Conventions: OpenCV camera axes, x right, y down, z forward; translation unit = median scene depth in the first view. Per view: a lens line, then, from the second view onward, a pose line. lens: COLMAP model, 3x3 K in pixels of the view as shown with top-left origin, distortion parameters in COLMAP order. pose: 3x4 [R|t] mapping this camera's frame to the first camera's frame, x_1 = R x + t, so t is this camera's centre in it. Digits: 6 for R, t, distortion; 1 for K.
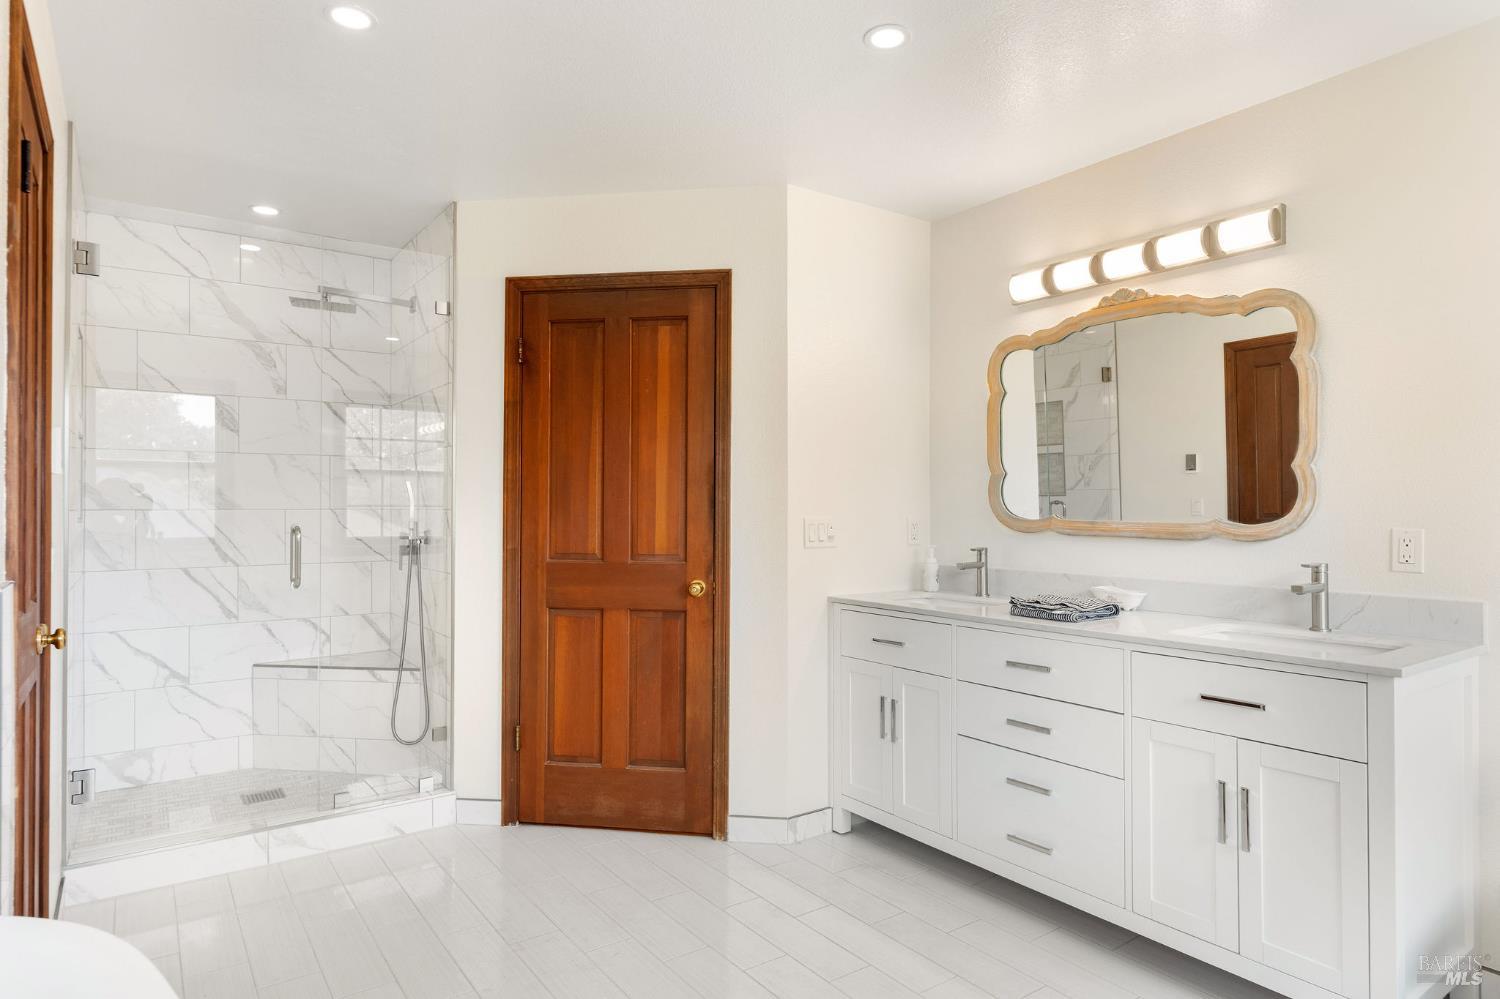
lens RADIAL K [[854.4, 0, 750.3], [0, 854.4, 501.0], [0, 0, 1]] dist [-0.003886, -0.000480]
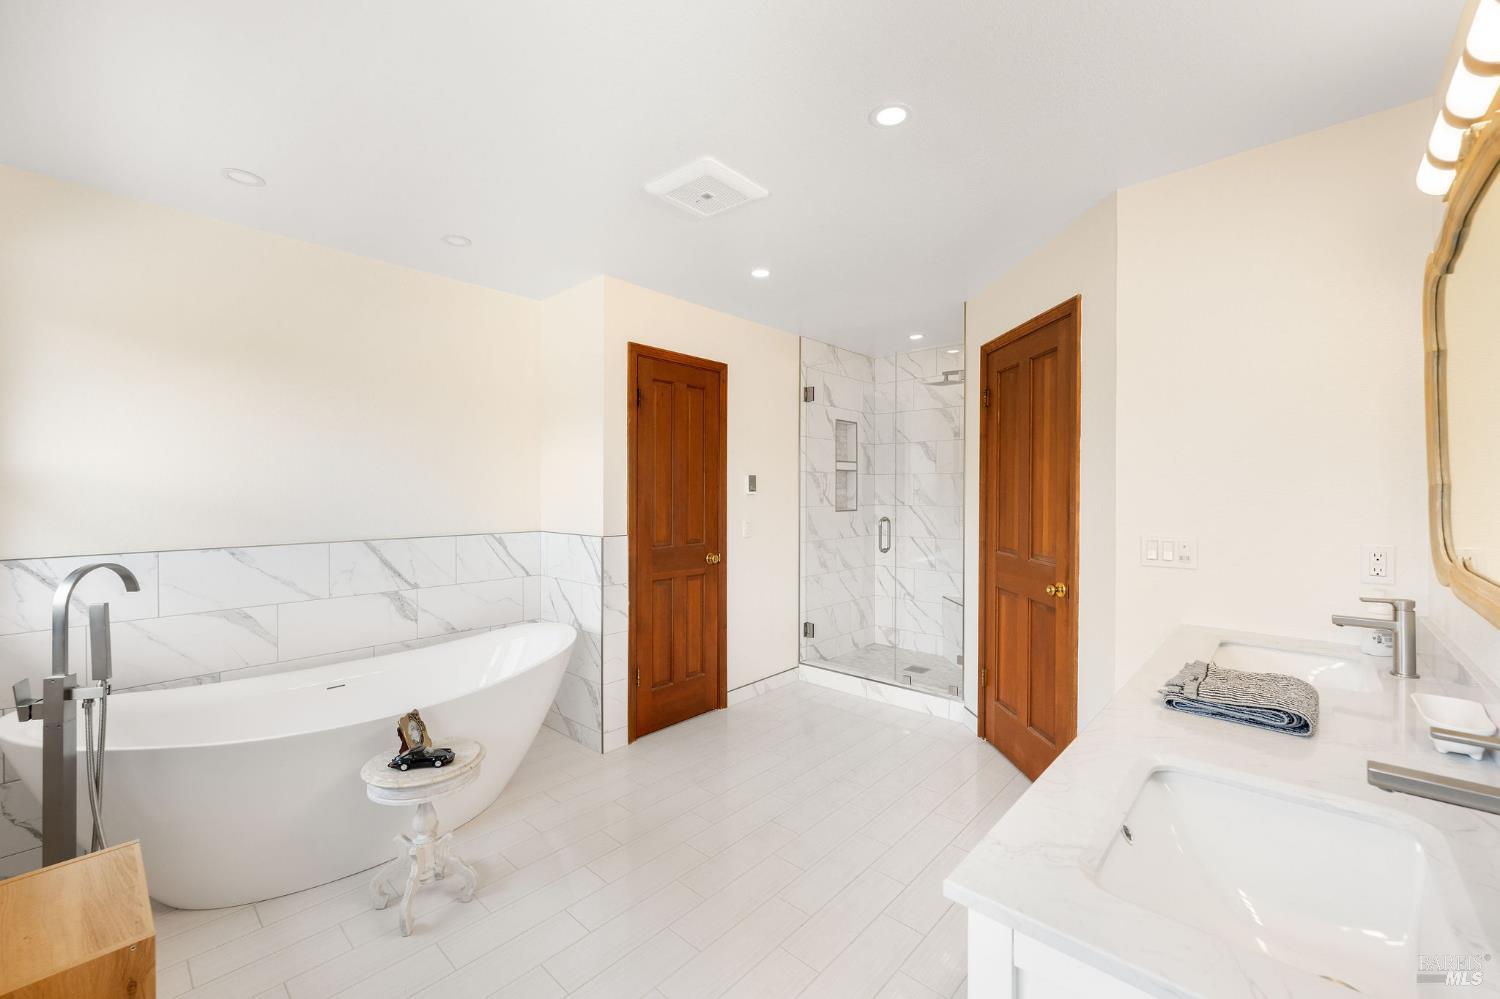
lens RADIAL K [[601.9, 0, 748.6], [0, 601.9, 495.2], [0, 0, 1]] dist [-0.001918, 0.000019]
pose [[0.200672, 0.006054, -0.979640, 0.576522], [0.021150, 0.999721, 0.010510, -0.036240], [0.979430, -0.022829, 0.200488, 0.408588]]
